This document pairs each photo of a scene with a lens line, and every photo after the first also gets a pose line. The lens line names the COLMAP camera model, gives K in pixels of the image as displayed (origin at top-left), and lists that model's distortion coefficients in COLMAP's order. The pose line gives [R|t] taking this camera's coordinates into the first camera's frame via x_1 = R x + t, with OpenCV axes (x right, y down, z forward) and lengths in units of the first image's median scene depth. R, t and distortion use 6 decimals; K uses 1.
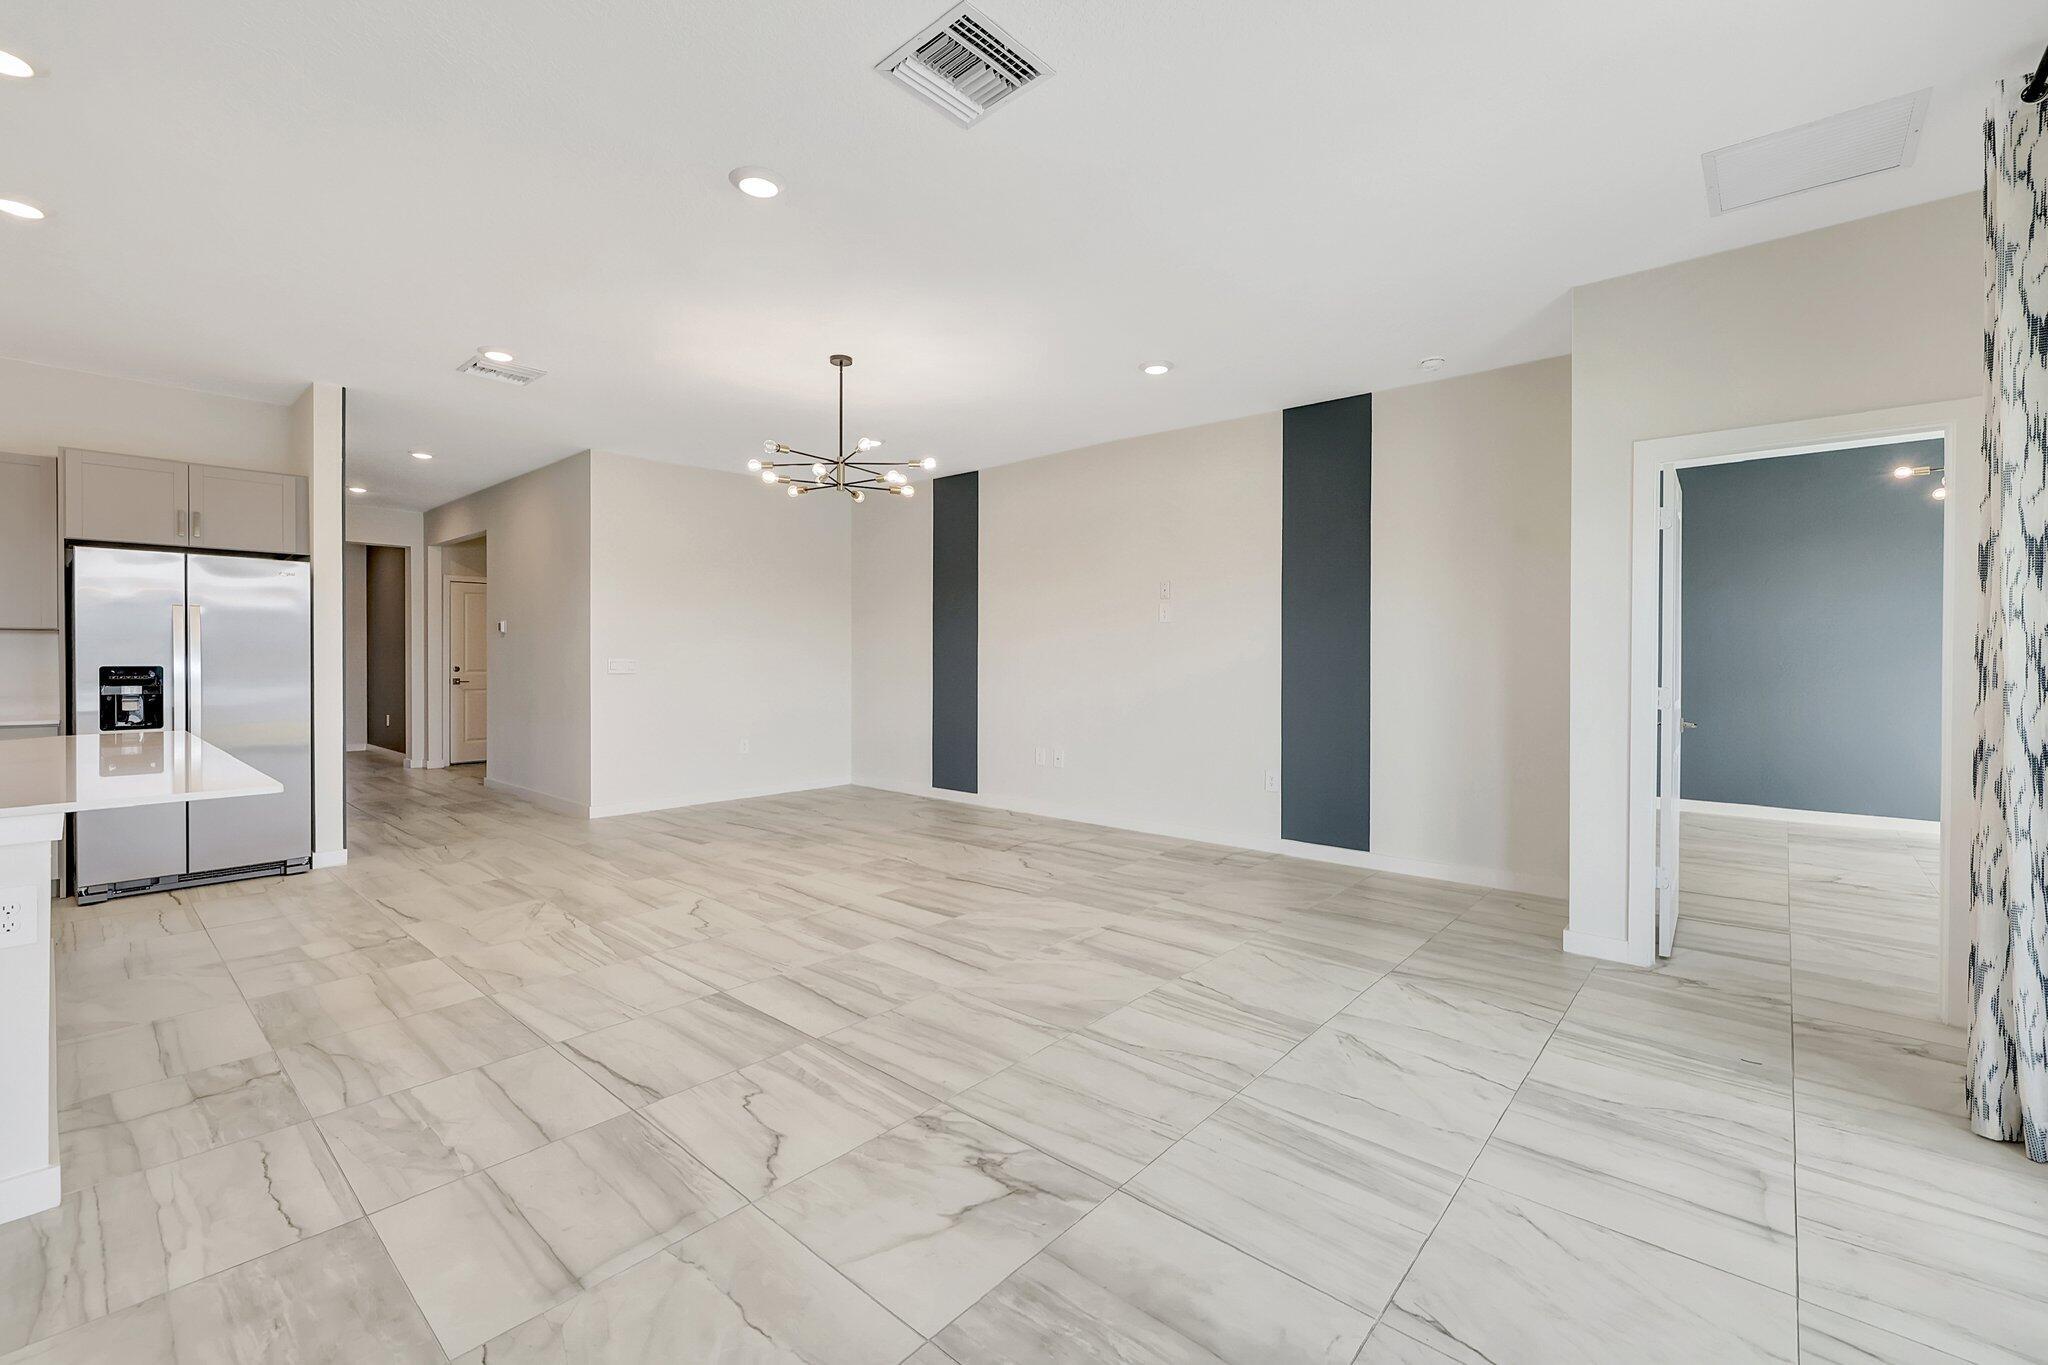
lens RADIAL K [[866.5, 0, 1014.7], [0, 866.5, 664.8], [0, 0, 1]] dist [-0.002270, 0.000468]
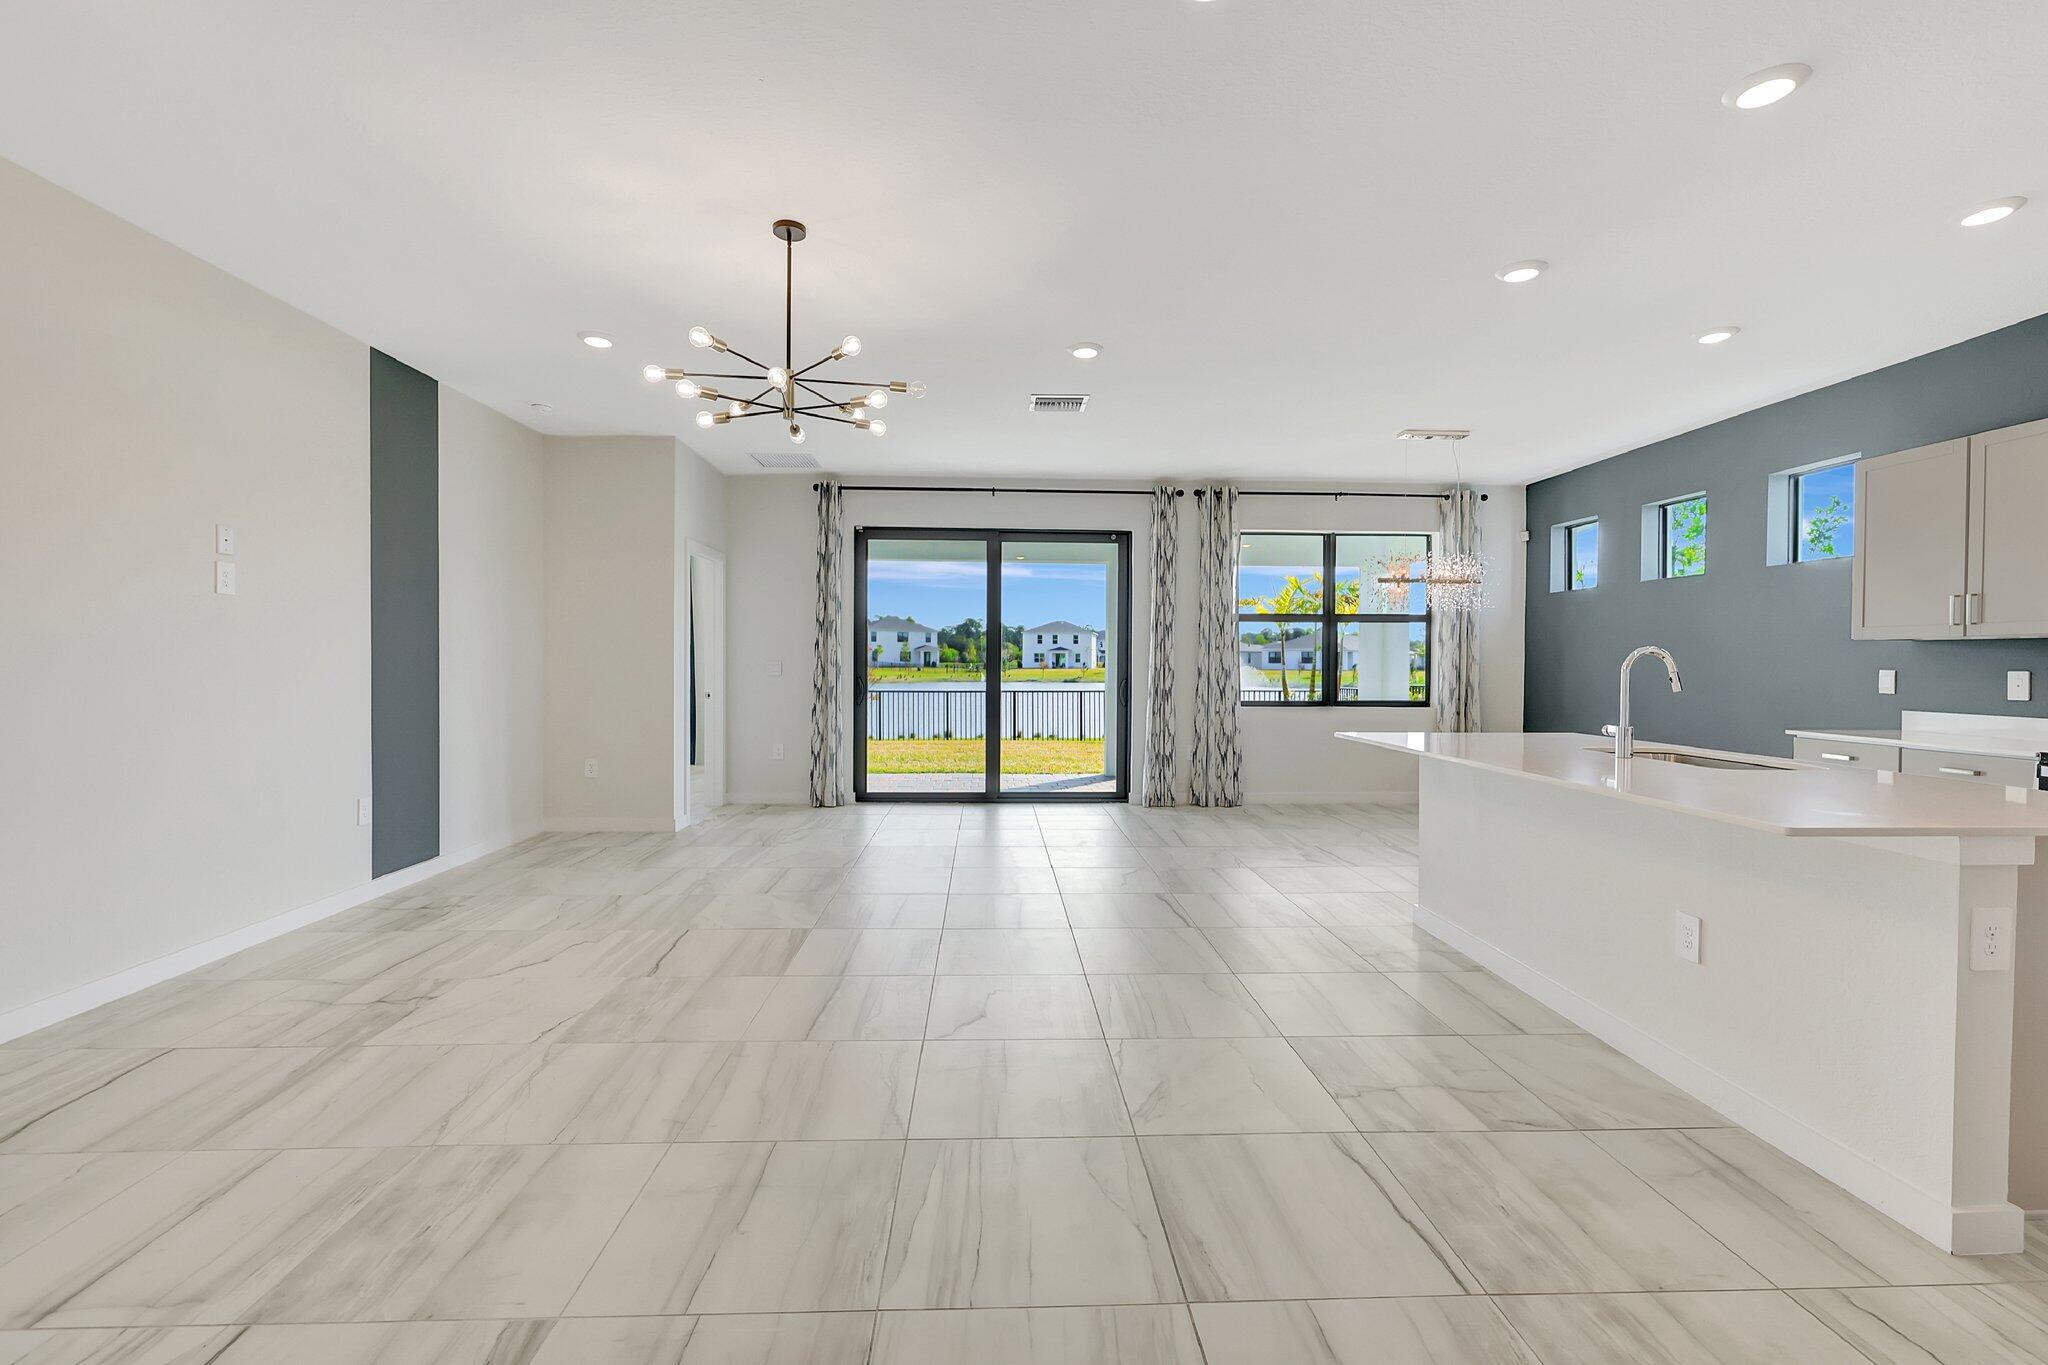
lens RADIAL K [[872.5, 0, 1021.6], [0, 872.5, 679.9], [0, 0, 1]] dist [-0.006337, 0.001477]
pose [[-0.692422, -0.024838, 0.721065, -1.042672], [-0.002840, 0.999493, 0.031701, -0.018859], [-0.721487, 0.019903, -0.692142, 1.678820]]
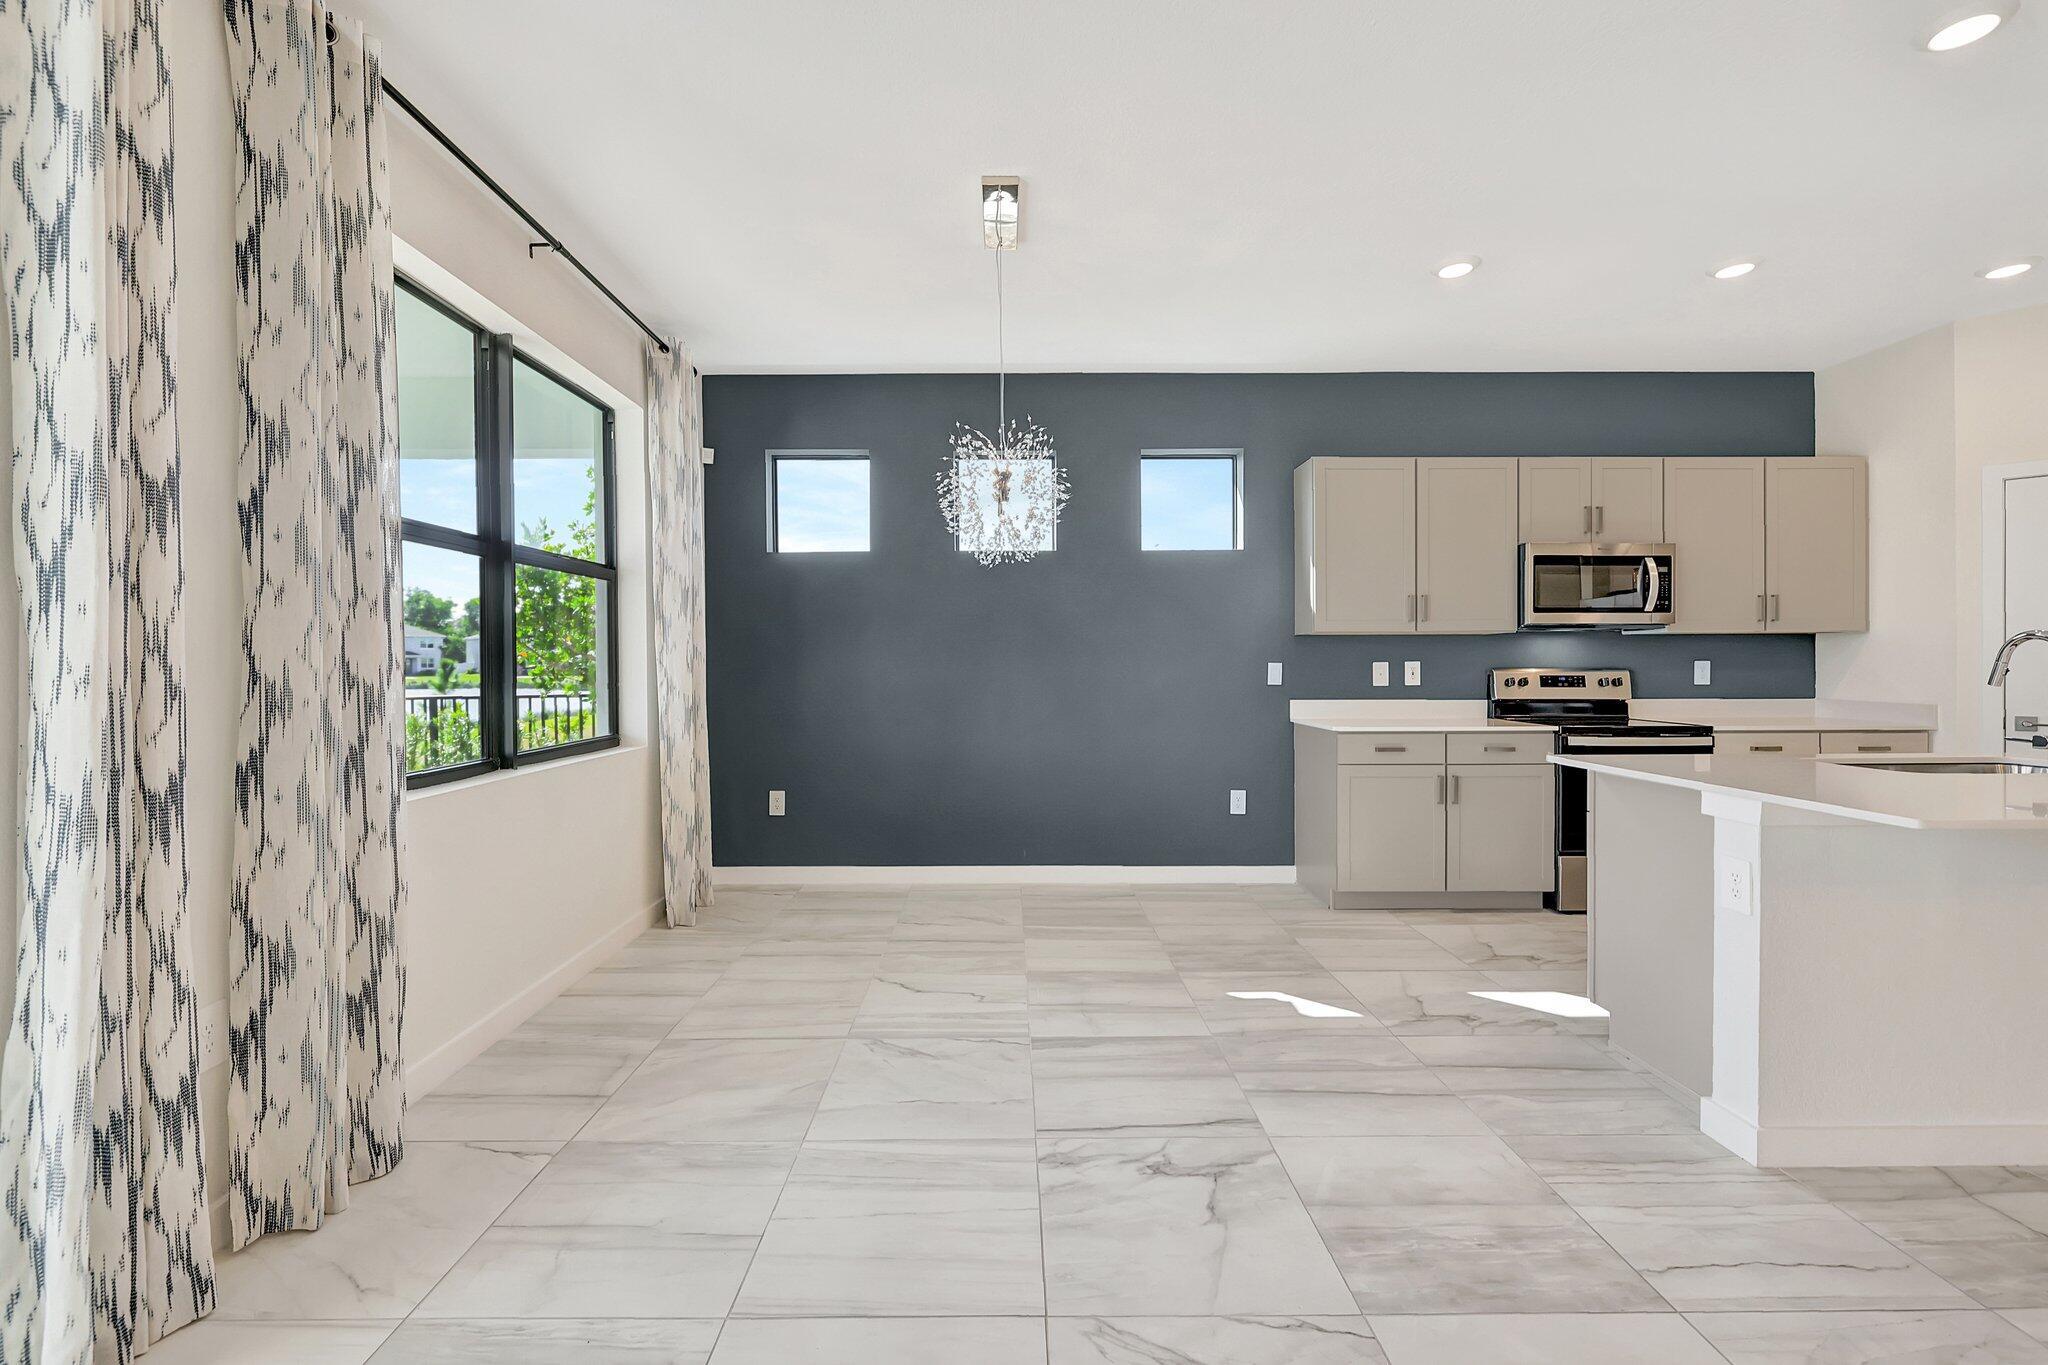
lens RADIAL K [[866.5, 0, 1012.8], [0, 866.5, 666.7], [0, 0, 1]] dist [-0.002270, 0.000468]
pose [[-0.742267, 0.000550, -0.670104, 0.157938], [-0.006791, 0.999942, 0.008343, 0.001376], [0.670069, 0.010743, -0.742221, 0.622186]]
